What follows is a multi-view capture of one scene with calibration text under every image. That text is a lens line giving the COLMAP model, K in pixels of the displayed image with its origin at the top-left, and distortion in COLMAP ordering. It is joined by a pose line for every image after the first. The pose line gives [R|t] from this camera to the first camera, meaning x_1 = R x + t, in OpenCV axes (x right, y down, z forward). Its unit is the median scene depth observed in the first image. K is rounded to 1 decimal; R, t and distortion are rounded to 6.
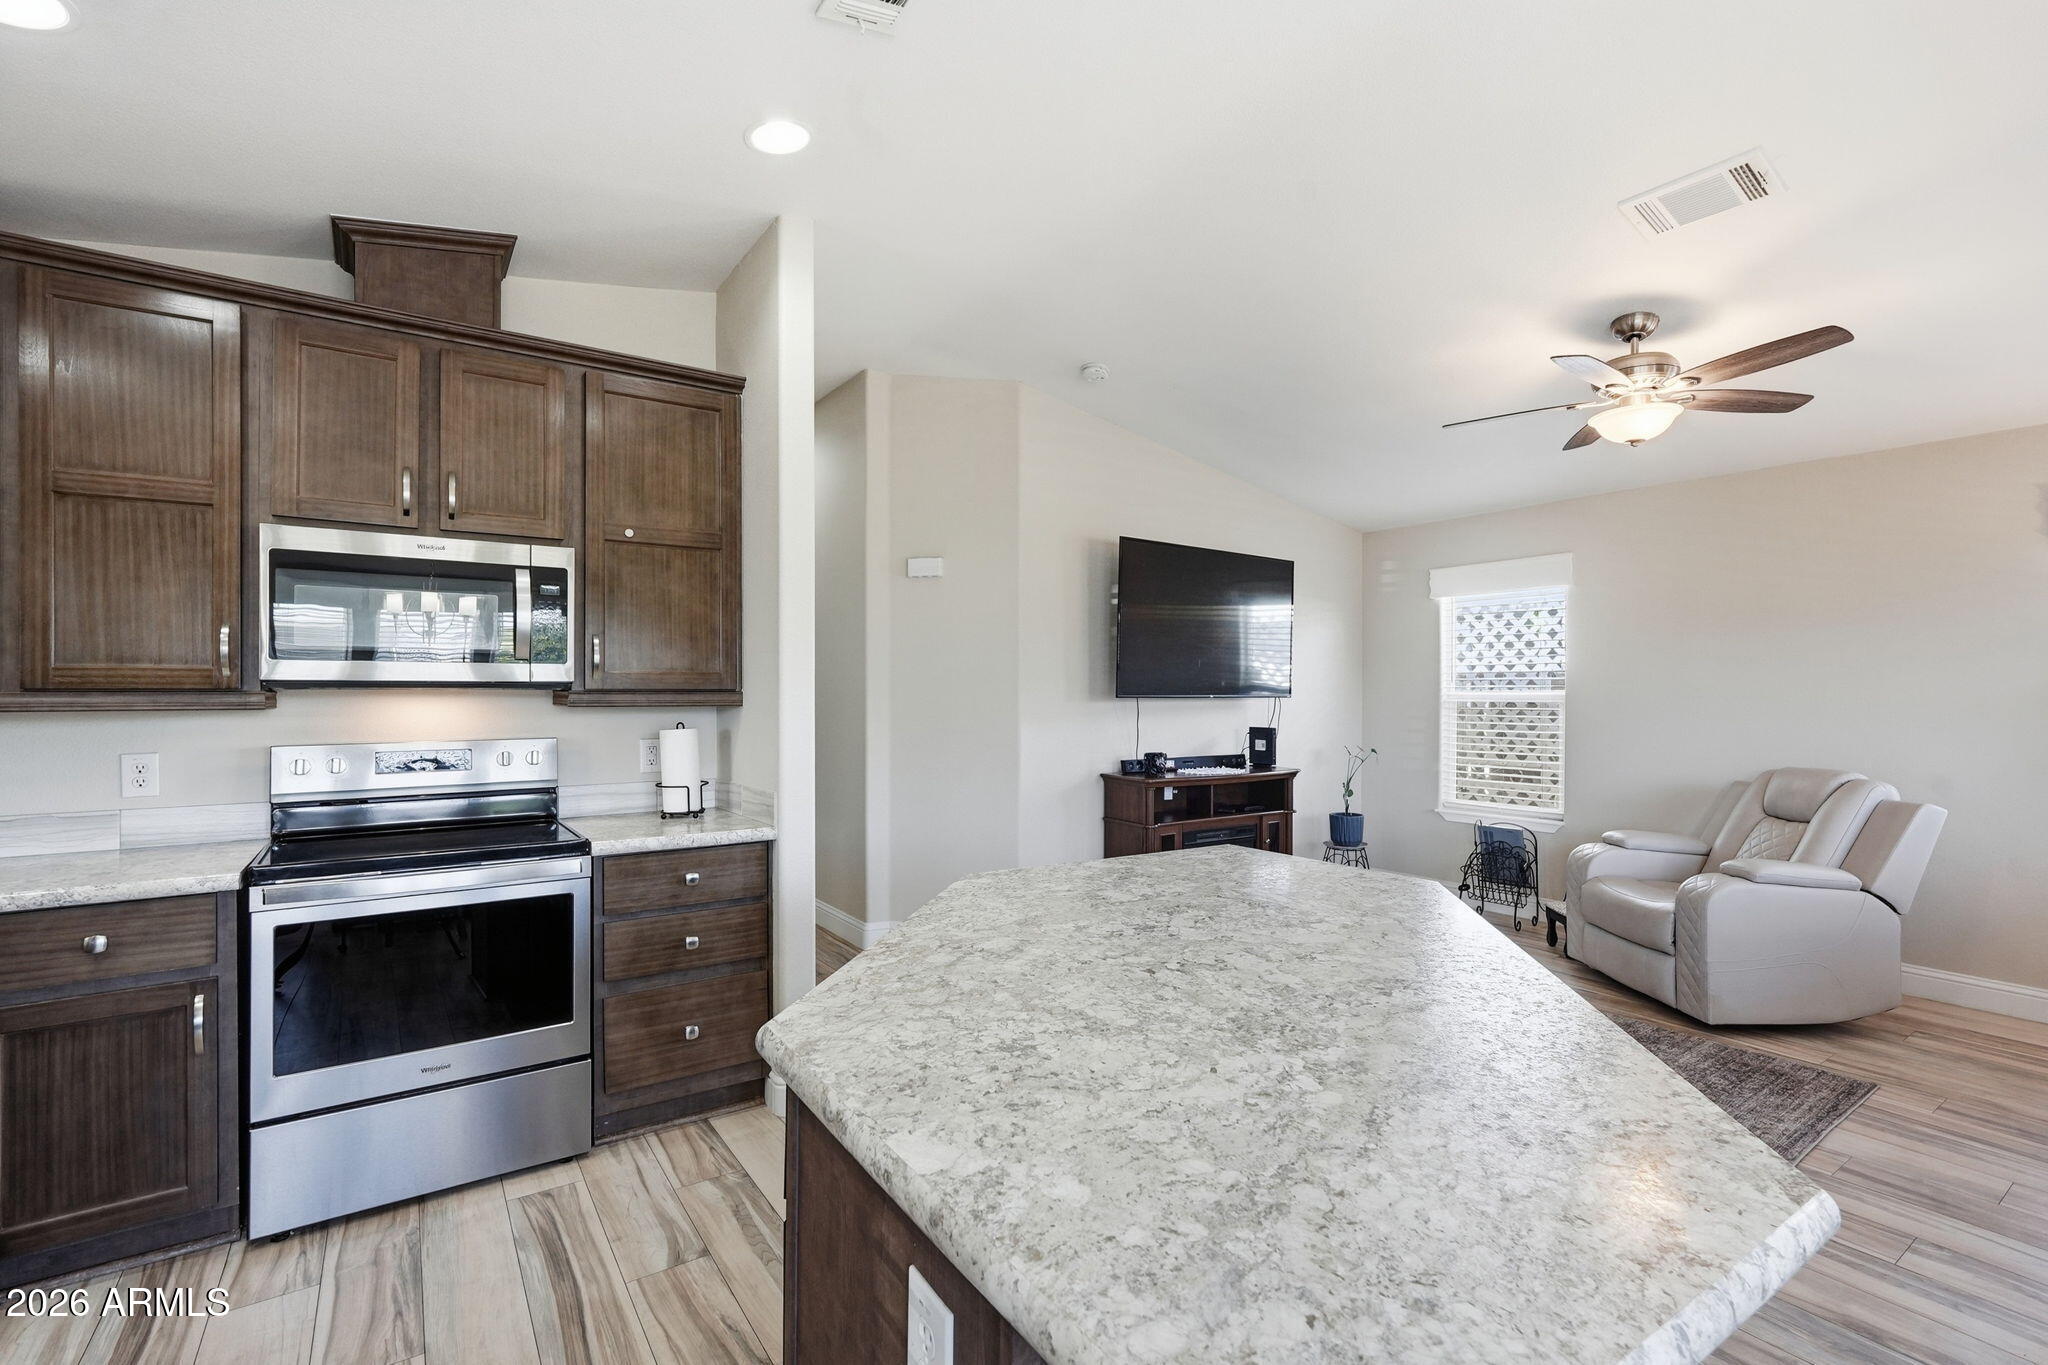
lens RADIAL K [[903.7, 0, 998.0], [0, 903.7, 686.1], [0, 0, 1]] dist [-0.002277, 0.004151]
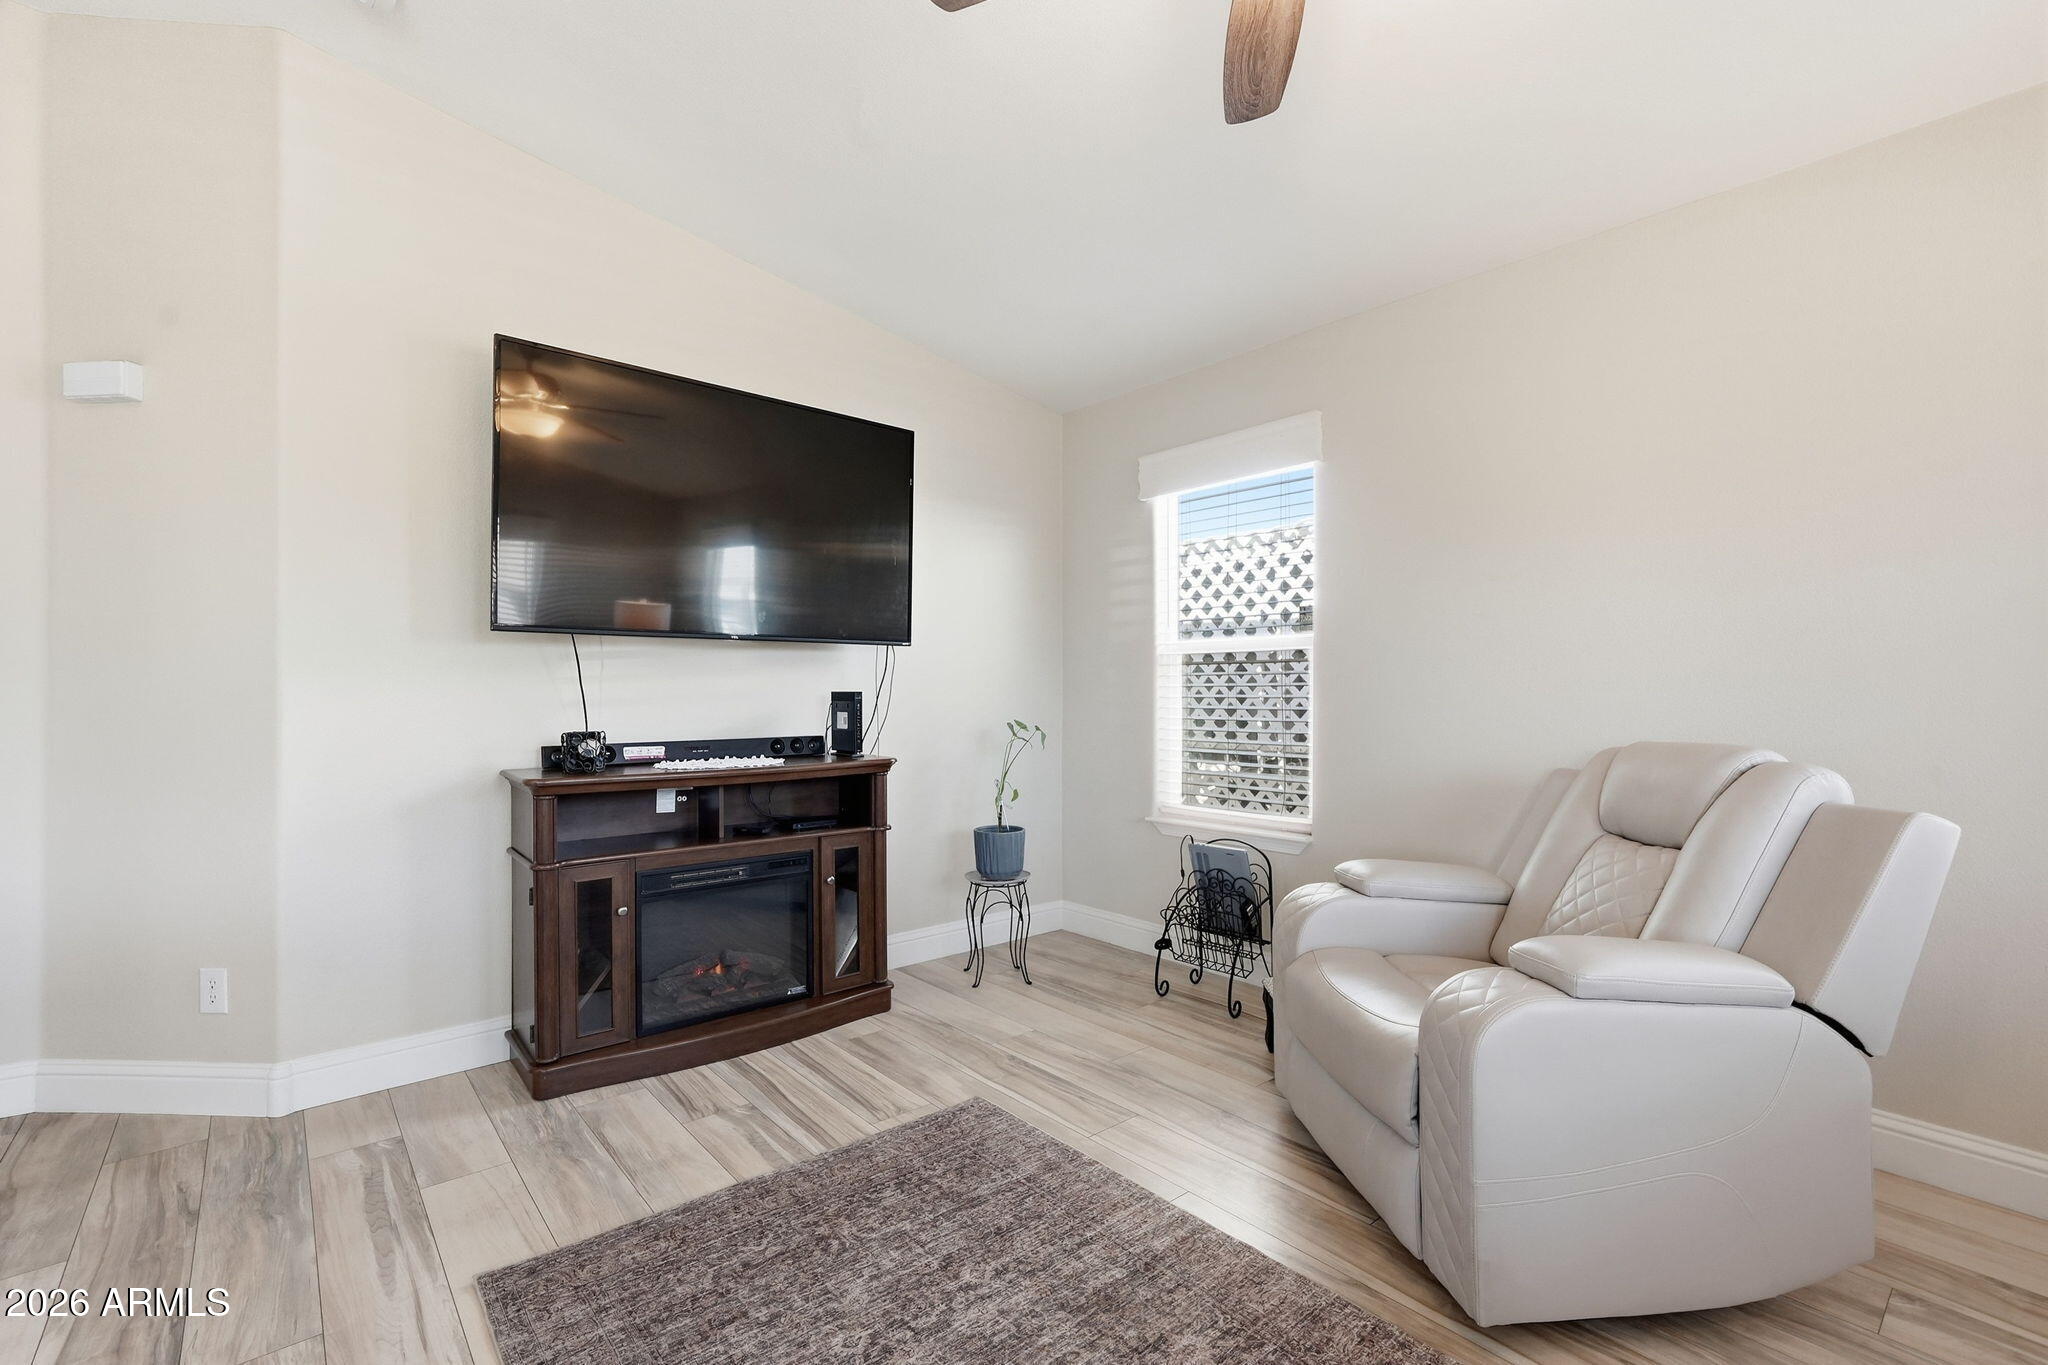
lens RADIAL K [[903.7, 0, 991.1], [0, 903.7, 679.7], [0, 0, 1]] dist [-0.002277, 0.004151]
pose [[0.995001, -0.004976, 0.099739, 0.420153], [0.005127, 0.999986, -0.001256, 0.049800], [-0.099731, 0.001761, 0.995013, 0.485489]]
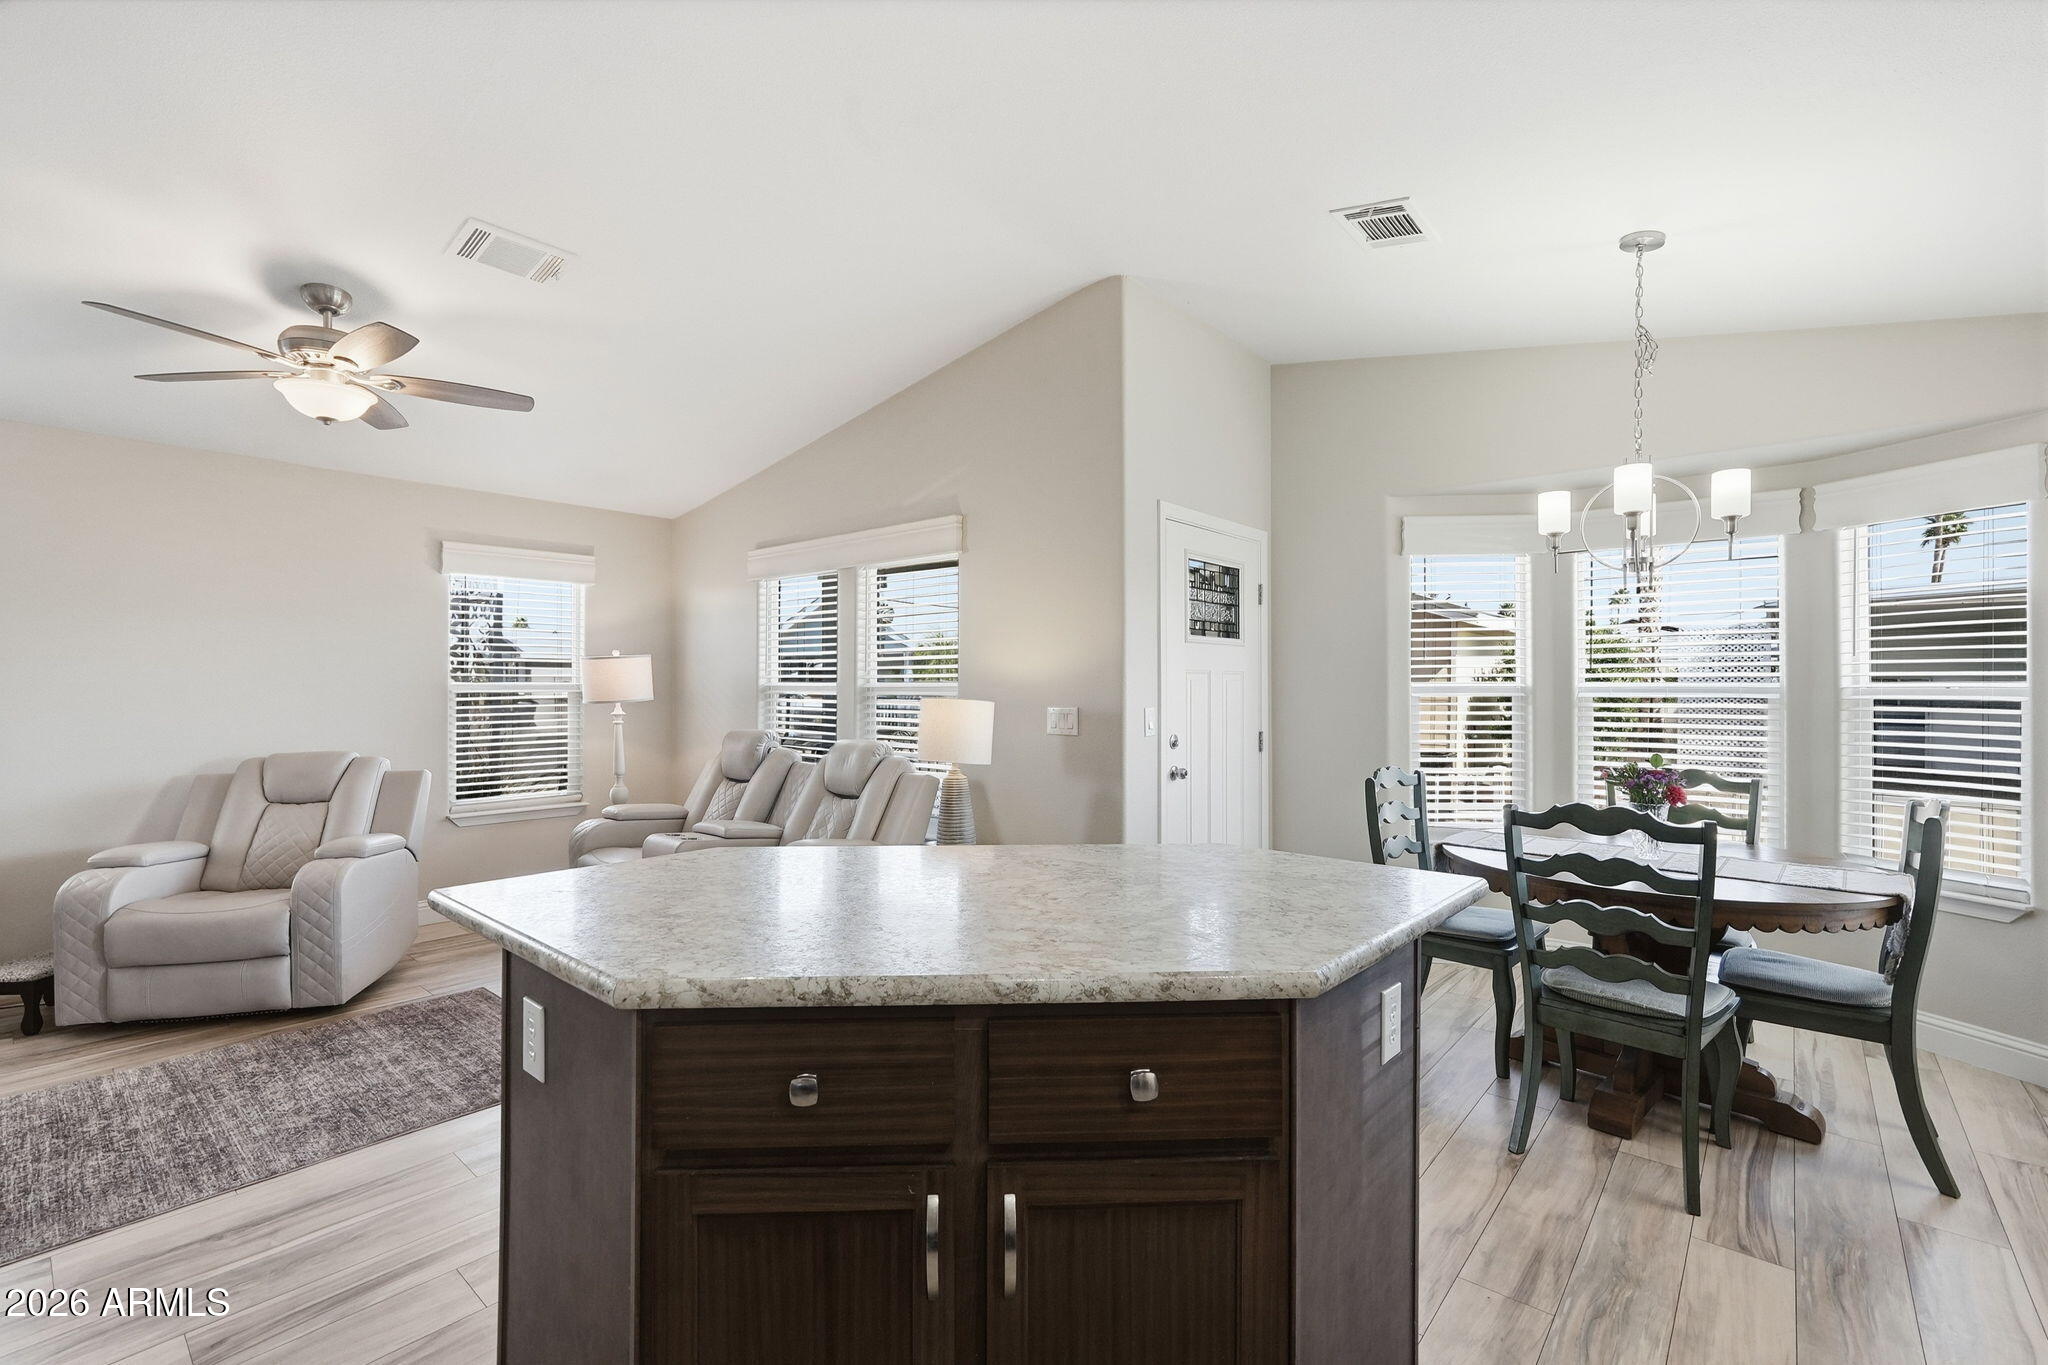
lens RADIAL K [[903.7, 0, 1018.9], [0, 903.7, 686.5], [0, 0, 1]] dist [-0.002277, 0.004151]
pose [[-0.252381, -0.006565, 0.967606, -0.329538], [-0.005818, 0.999969, 0.005267, 0.002435], [-0.967610, -0.004300, -0.252412, 0.427253]]
